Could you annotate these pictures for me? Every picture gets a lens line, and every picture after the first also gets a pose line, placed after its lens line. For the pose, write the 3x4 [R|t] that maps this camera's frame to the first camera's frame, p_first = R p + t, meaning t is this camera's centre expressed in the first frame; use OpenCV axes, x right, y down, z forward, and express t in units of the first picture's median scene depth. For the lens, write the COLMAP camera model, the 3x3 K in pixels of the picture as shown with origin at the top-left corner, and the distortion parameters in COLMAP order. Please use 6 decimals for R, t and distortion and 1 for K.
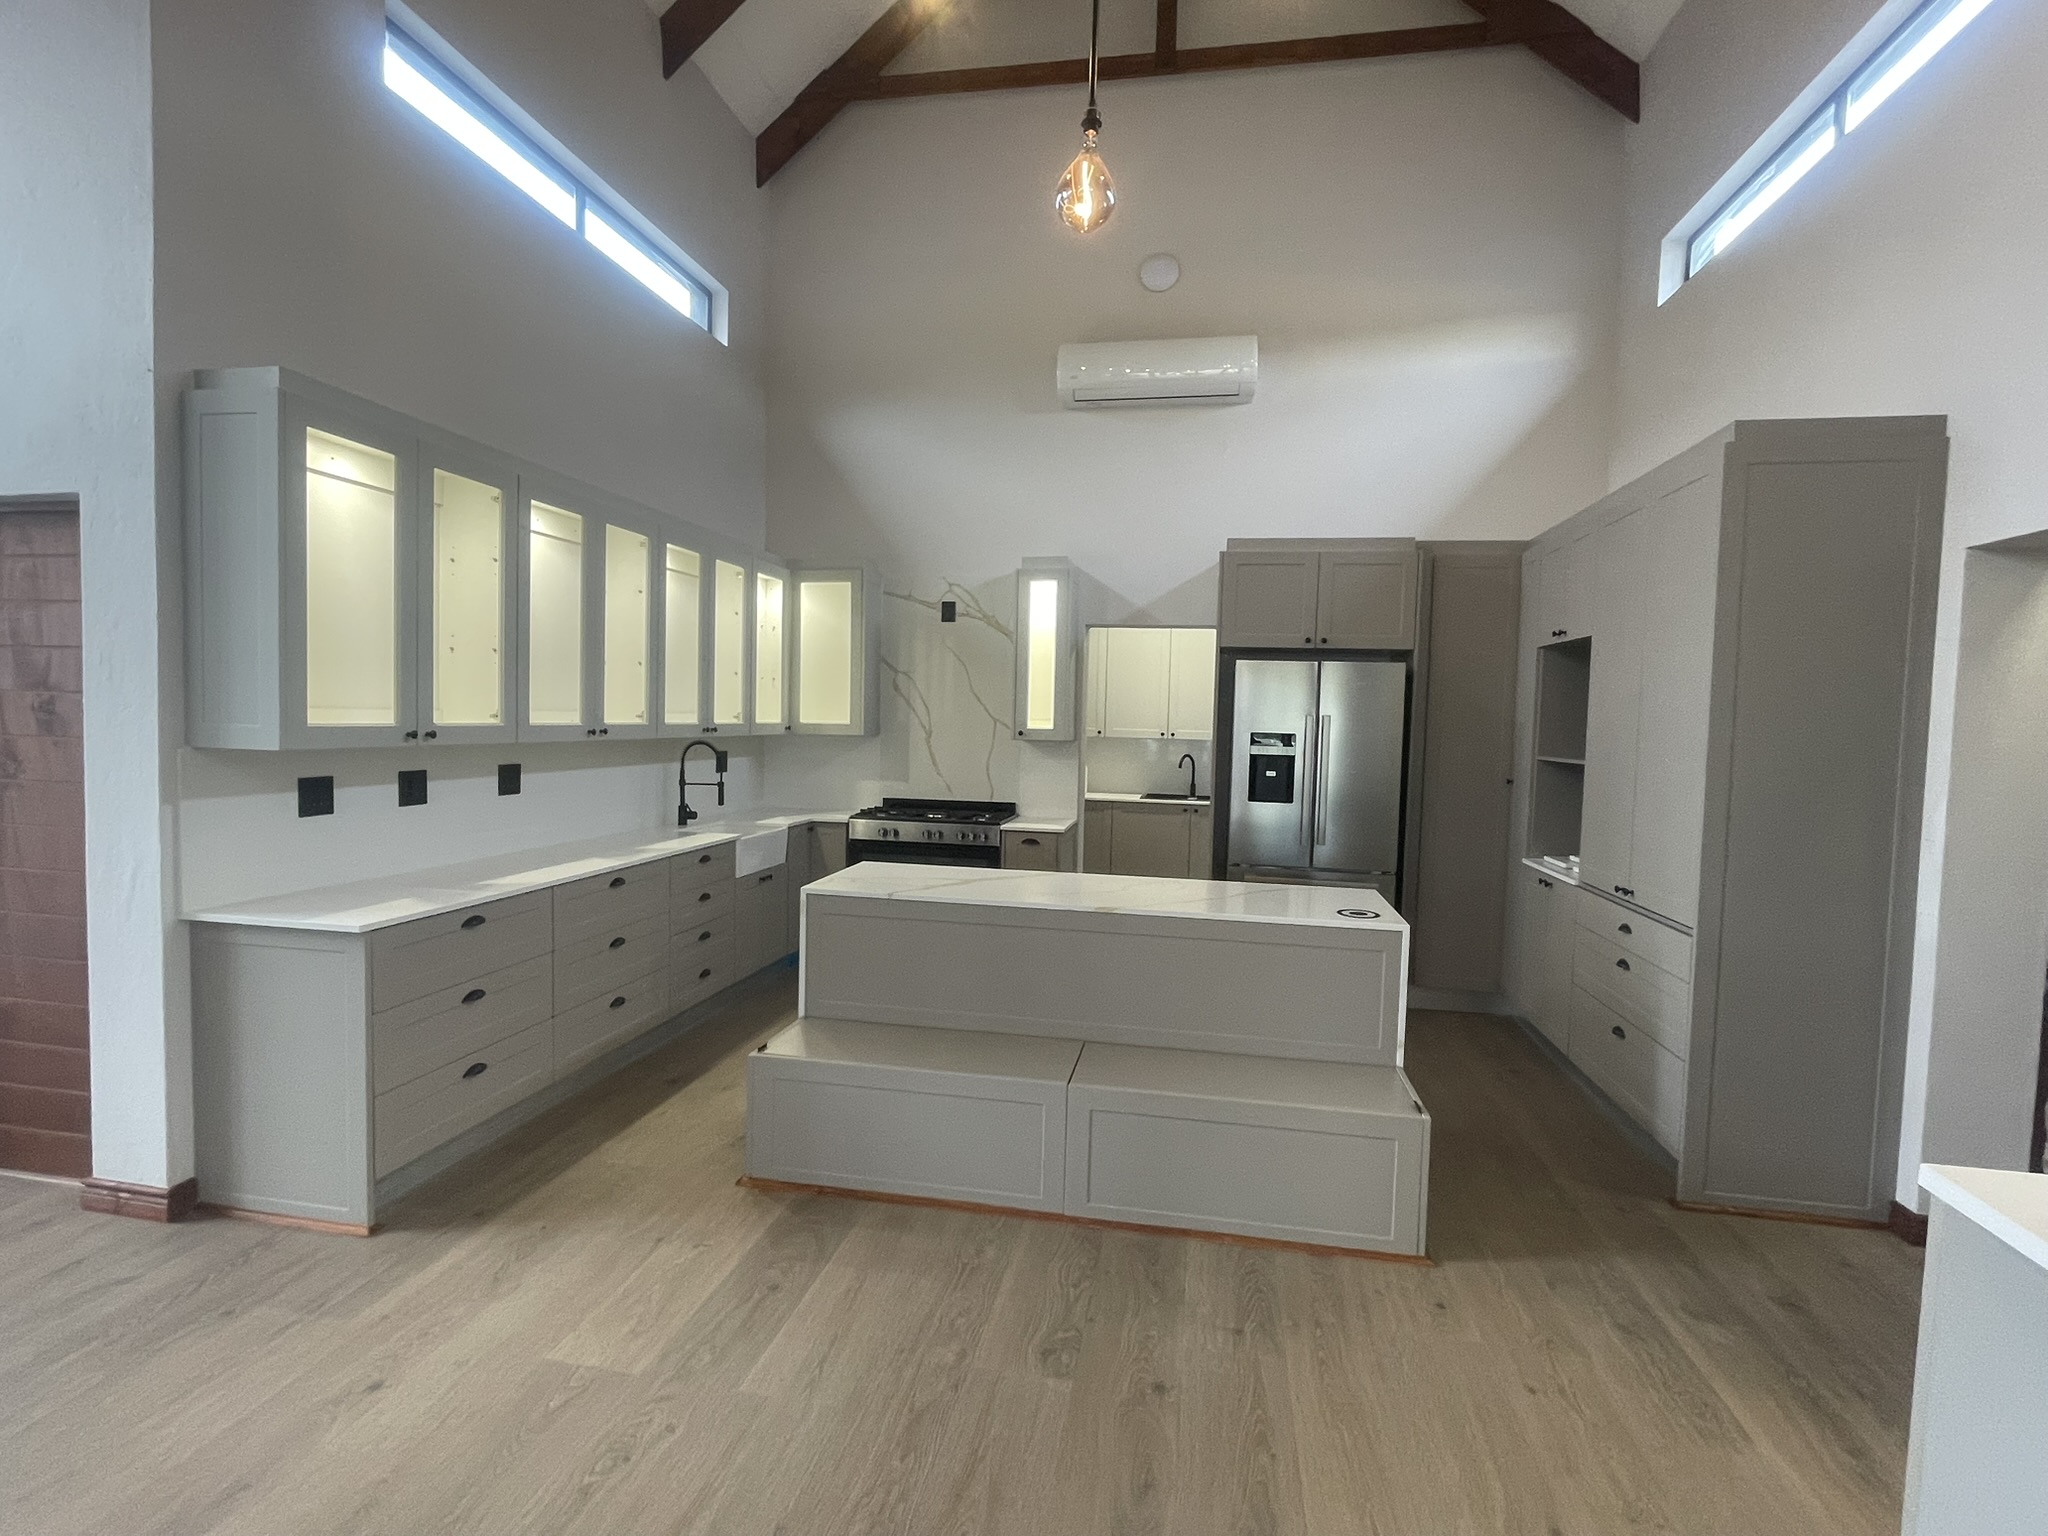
lens RADIAL K [[991.9, 0, 1020.2], [0, 991.9, 766.4], [0, 0, 1]] dist [-0.002001, -0.000003]
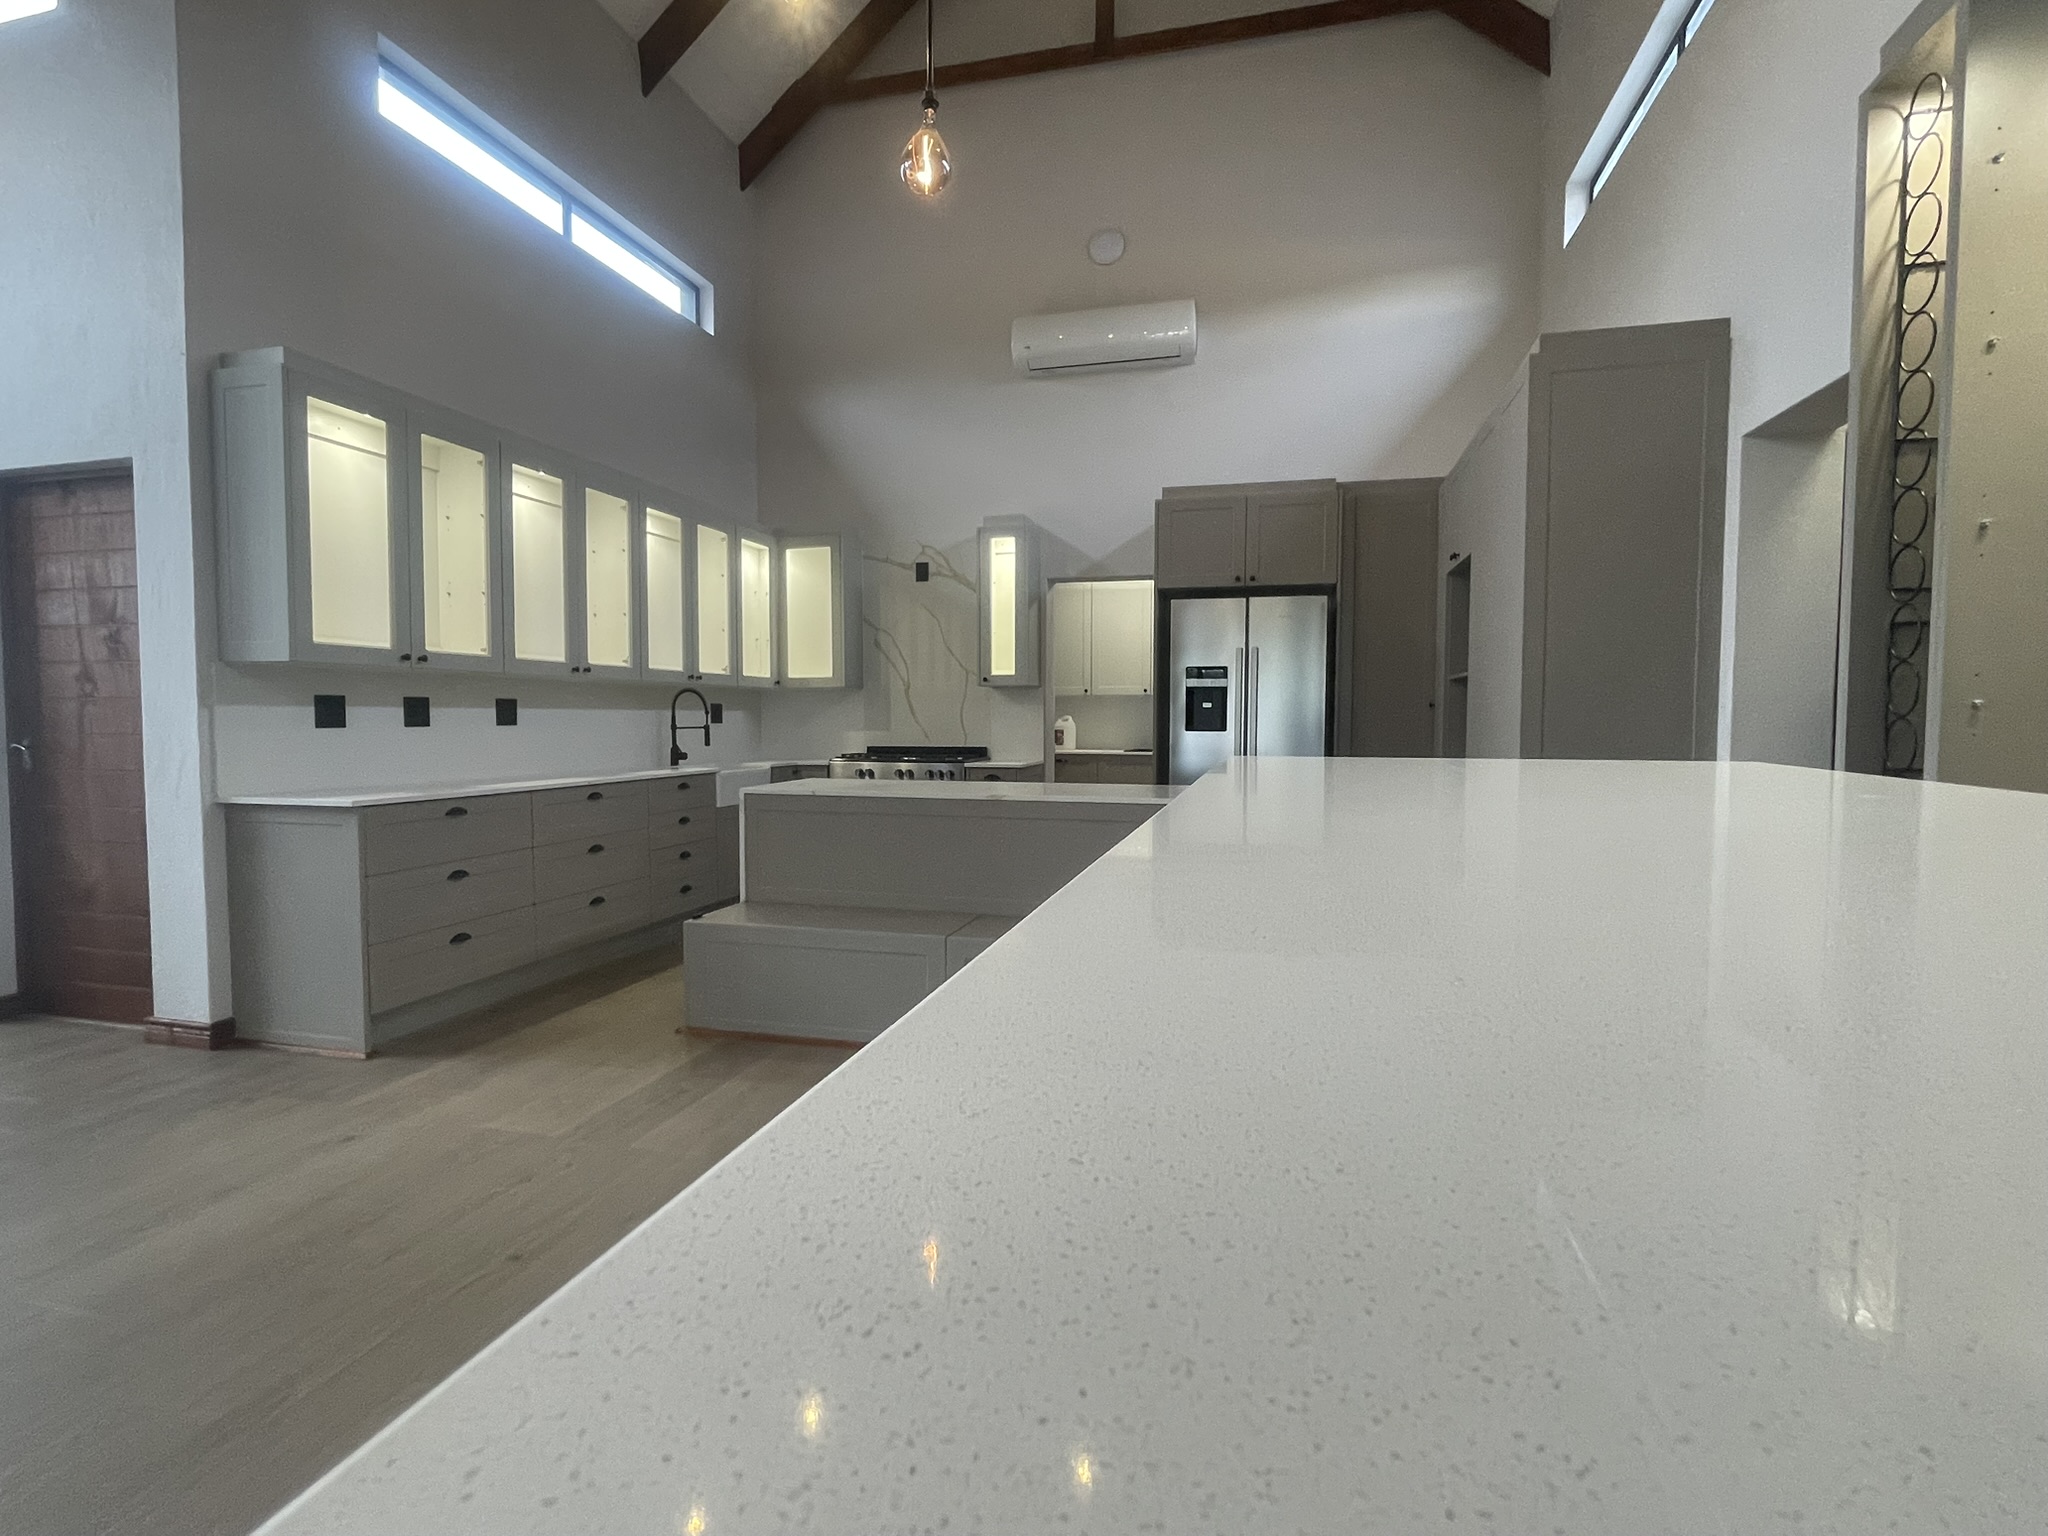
lens RADIAL K [[991.9, 0, 1020.2], [0, 991.9, 766.4], [0, 0, 1]] dist [-0.002001, -0.000003]
pose [[0.997378, -0.020282, -0.069463, 0.140403], [0.020124, 0.999793, -0.002975, 0.081910], [0.069509, 0.001570, 0.997580, -0.093469]]
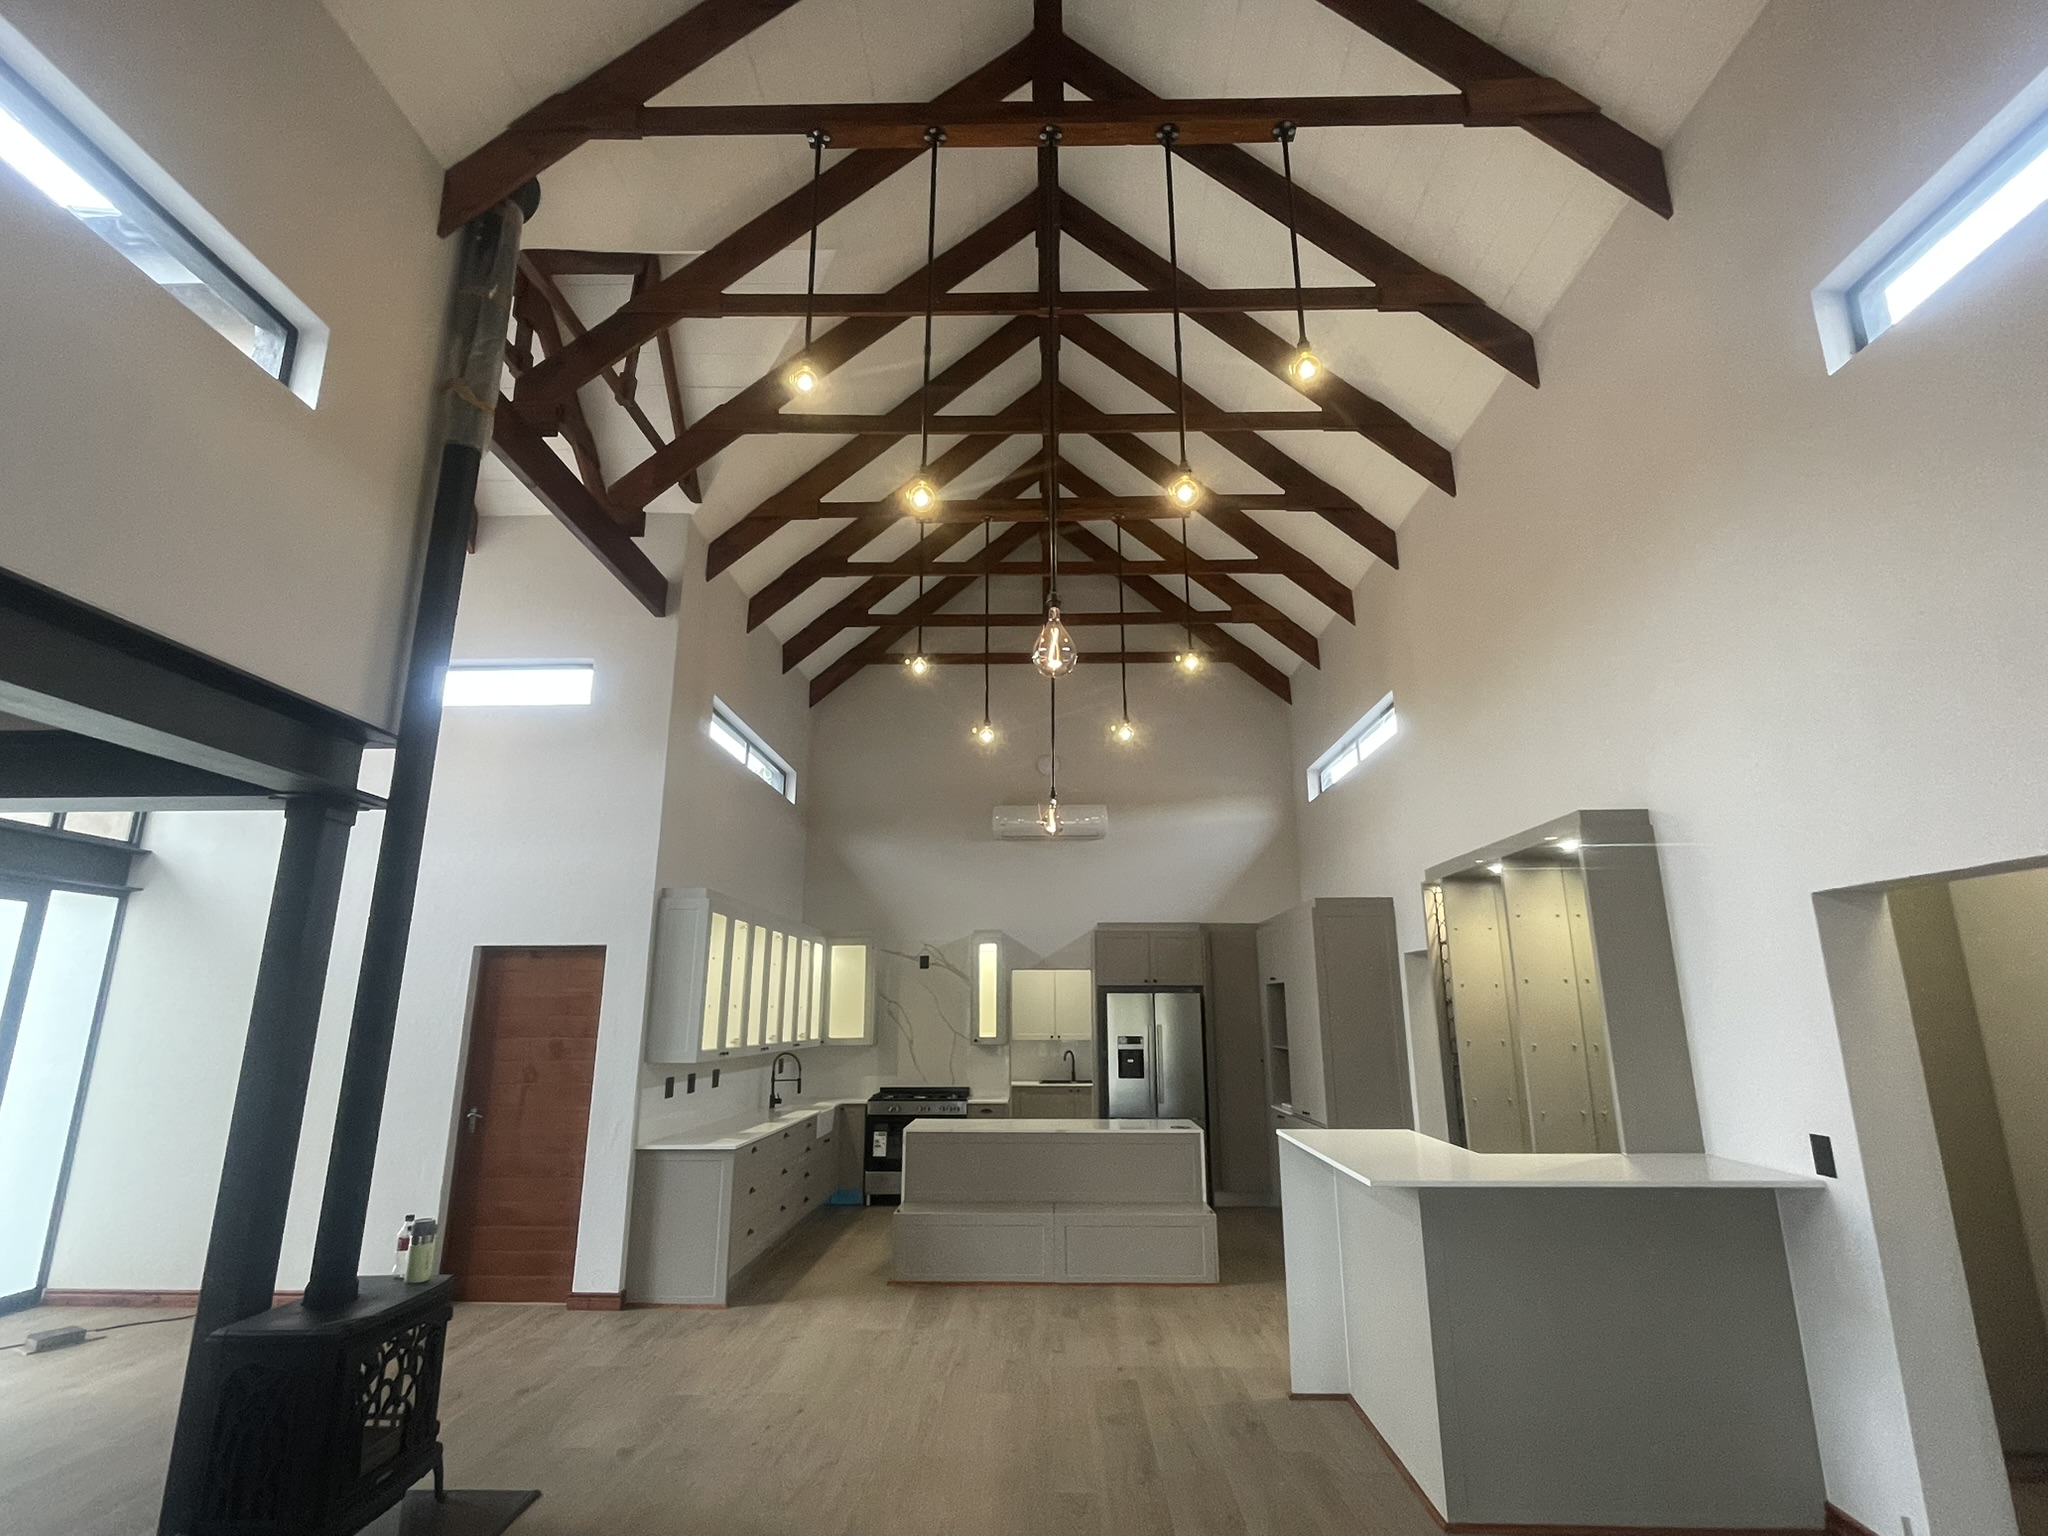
lens RADIAL K [[991.9, 0, 1020.2], [0, 991.9, 766.4], [0, 0, 1]] dist [-0.002001, -0.000003]
pose [[0.986663, 0.013150, 0.162243, -0.244766], [0.034469, 0.957249, -0.287205, 0.006514], [-0.159084, 0.288967, 0.944029, -0.816391]]
